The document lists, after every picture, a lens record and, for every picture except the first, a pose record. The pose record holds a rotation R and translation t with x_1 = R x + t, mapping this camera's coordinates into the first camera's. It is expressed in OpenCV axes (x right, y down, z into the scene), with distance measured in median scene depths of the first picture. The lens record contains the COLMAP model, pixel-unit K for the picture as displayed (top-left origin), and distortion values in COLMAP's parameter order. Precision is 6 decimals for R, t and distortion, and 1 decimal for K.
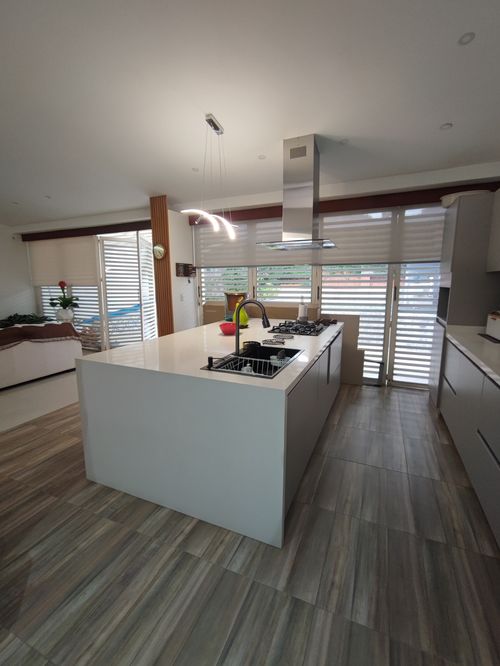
lens RADIAL K [[308.7, 0, 250.0], [0, 308.7, 333.0], [0, 0, 1]] dist [0.000782, 0.007413]
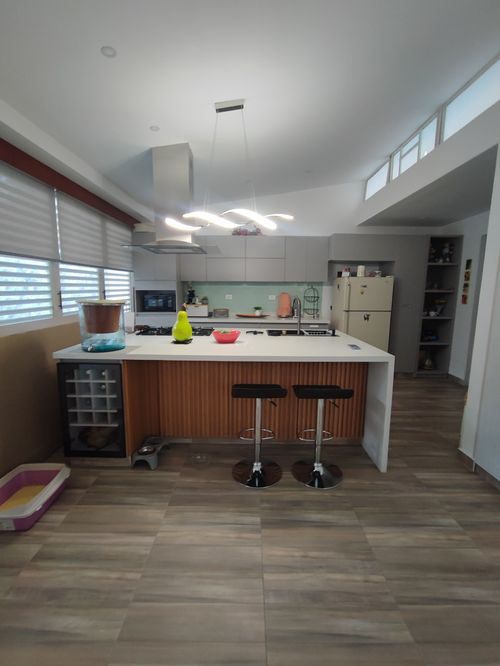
lens RADIAL K [[300.6, 0, 250.0], [0, 300.6, 333.0], [0, 0, 1]] dist [-0.016117, 0.006107]
pose [[-0.403259, -0.133653, 0.905273, -1.086140], [0.142151, 0.968118, 0.206253, -0.242068], [-0.903978, 0.211859, -0.371403, 1.544485]]
